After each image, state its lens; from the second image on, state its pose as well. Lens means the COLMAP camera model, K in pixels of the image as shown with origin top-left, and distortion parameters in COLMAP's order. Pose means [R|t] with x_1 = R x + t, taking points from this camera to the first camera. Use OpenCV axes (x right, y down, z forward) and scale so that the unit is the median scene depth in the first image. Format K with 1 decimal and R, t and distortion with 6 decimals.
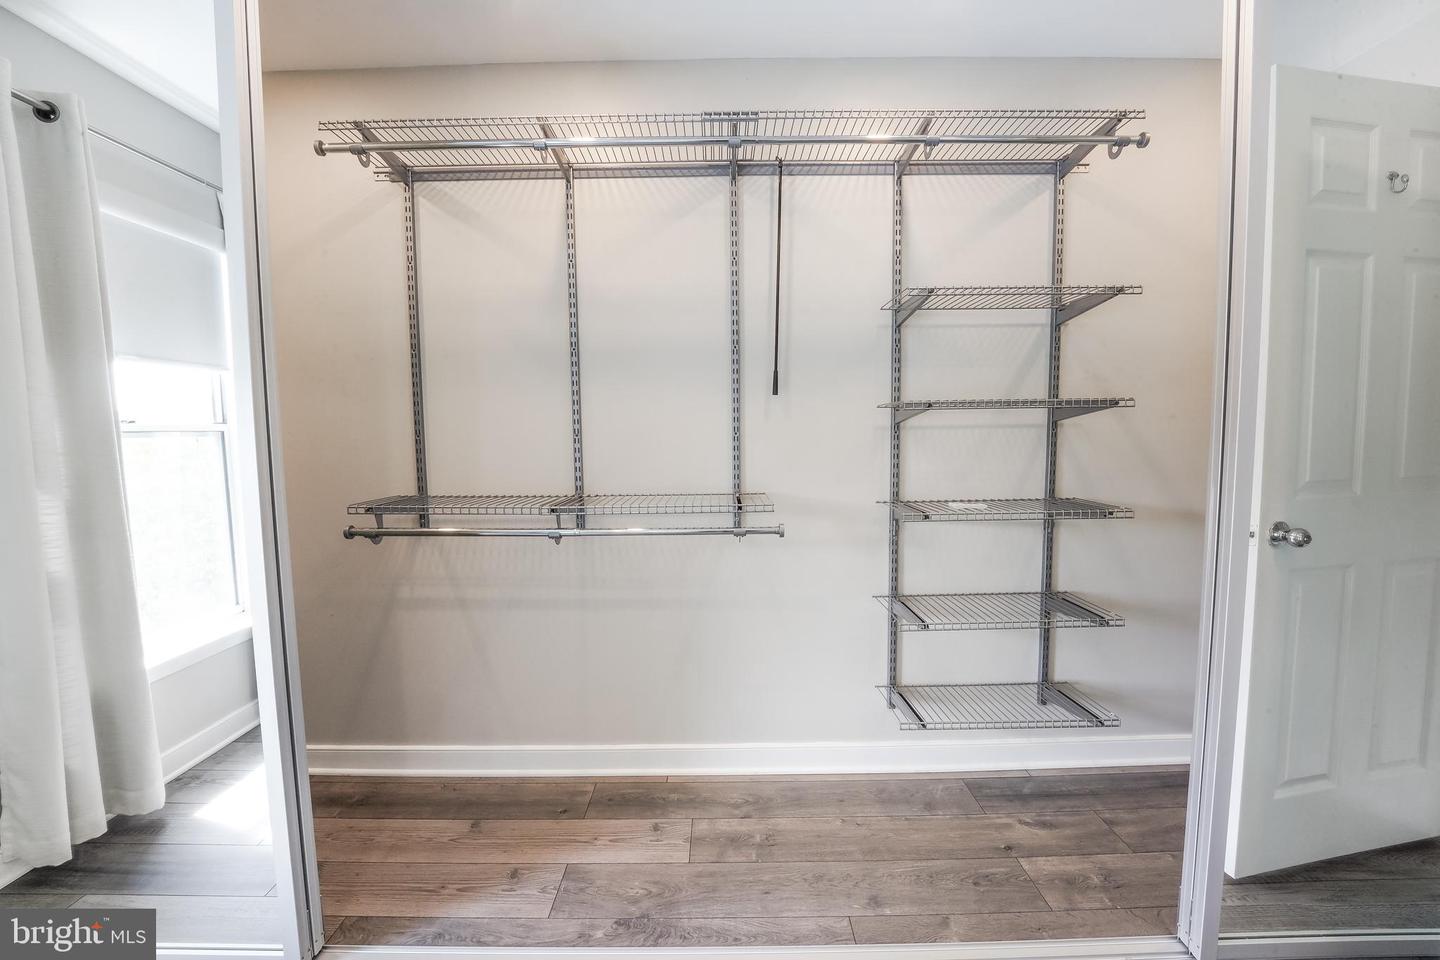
lens RADIAL K [[587.6, 0, 723.3], [0, 587.6, 474.0], [0, 0, 1]] dist [-0.023998, 0.002752]
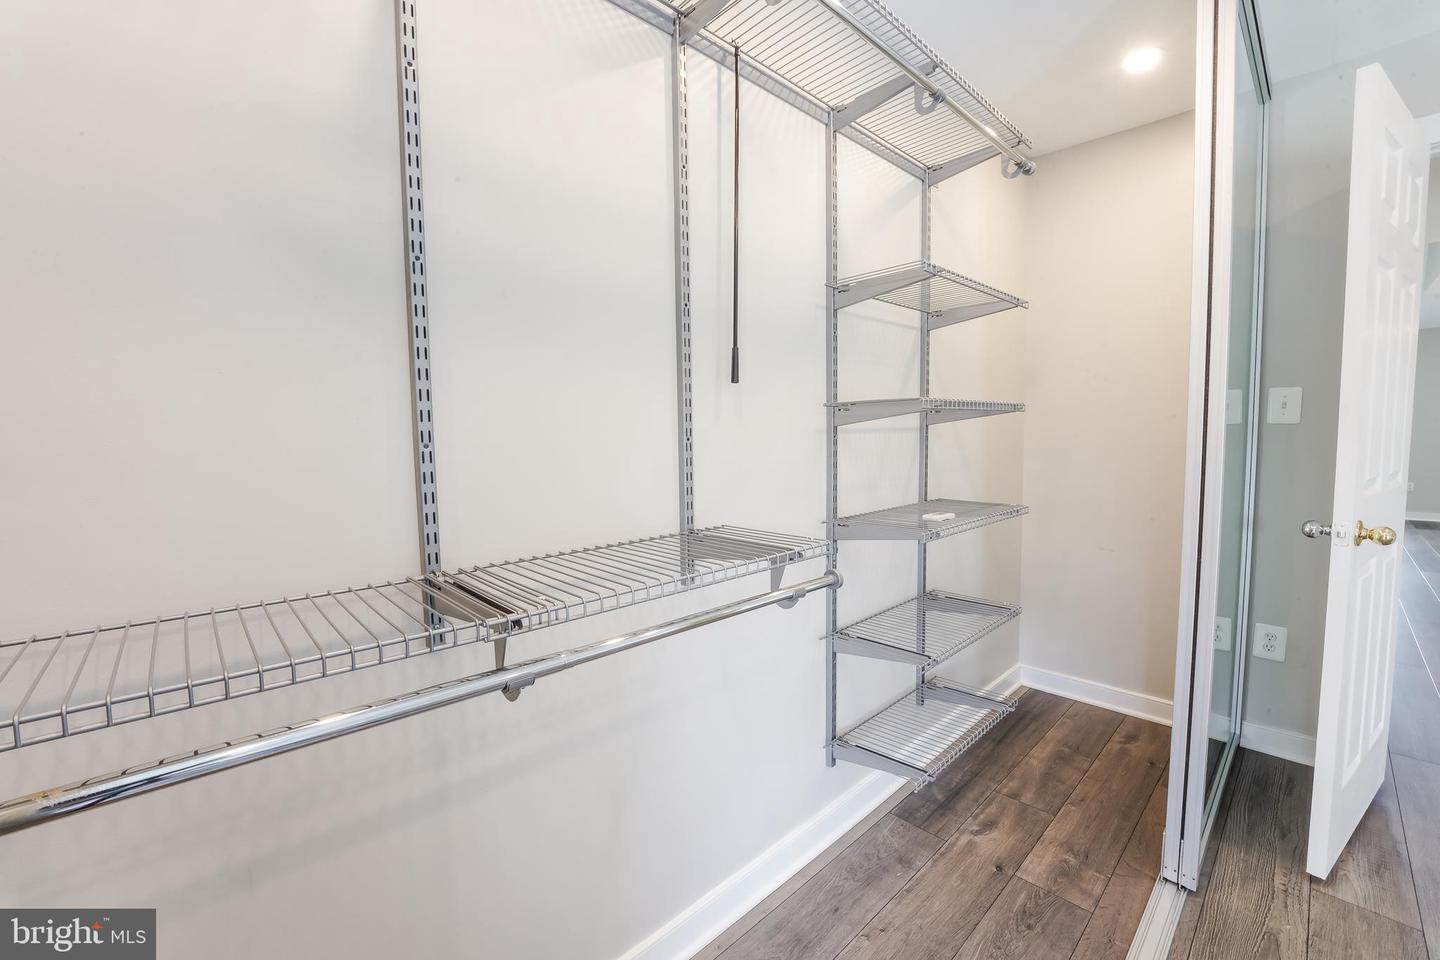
lens RADIAL K [[587.6, 0, 716.8], [0, 587.6, 480.0], [0, 0, 1]] dist [-0.023998, 0.002752]
pose [[0.729193, -0.053753, 0.682194, -0.402073], [0.060913, 0.998051, 0.013531, -0.031379], [-0.681592, 0.031688, 0.731046, 0.513627]]
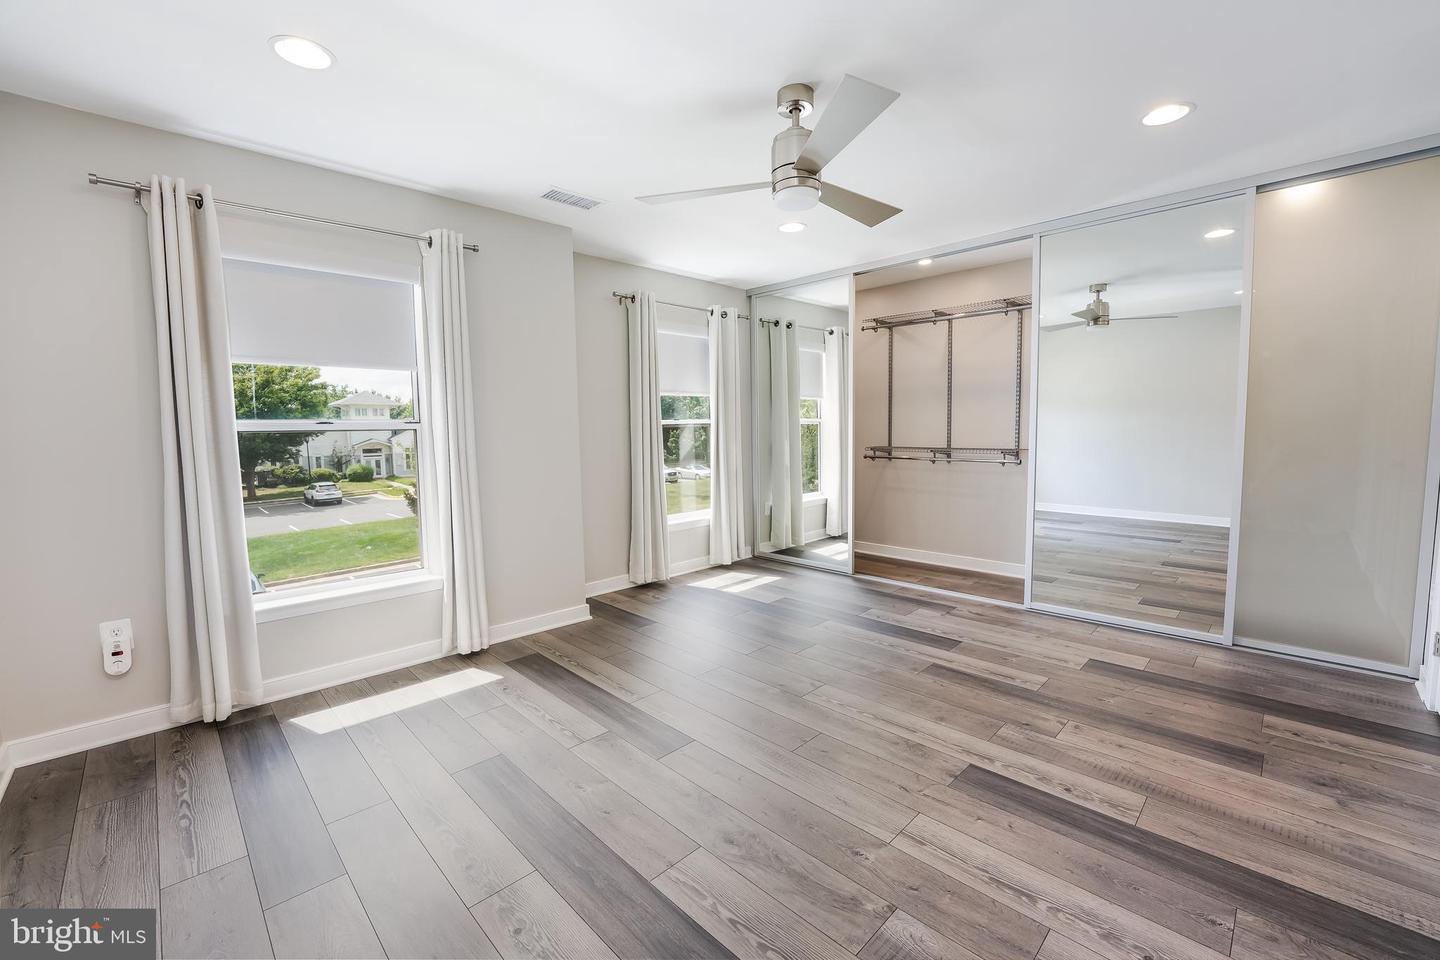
lens RADIAL K [[587.6, 0, 718.0], [0, 587.6, 478.9], [0, 0, 1]] dist [-0.023998, 0.002752]
pose [[0.703174, 0.063971, -0.708134, 0.832491], [-0.046152, 0.997951, 0.044324, 0.102946], [0.709519, 0.001514, 0.704685, -1.430404]]
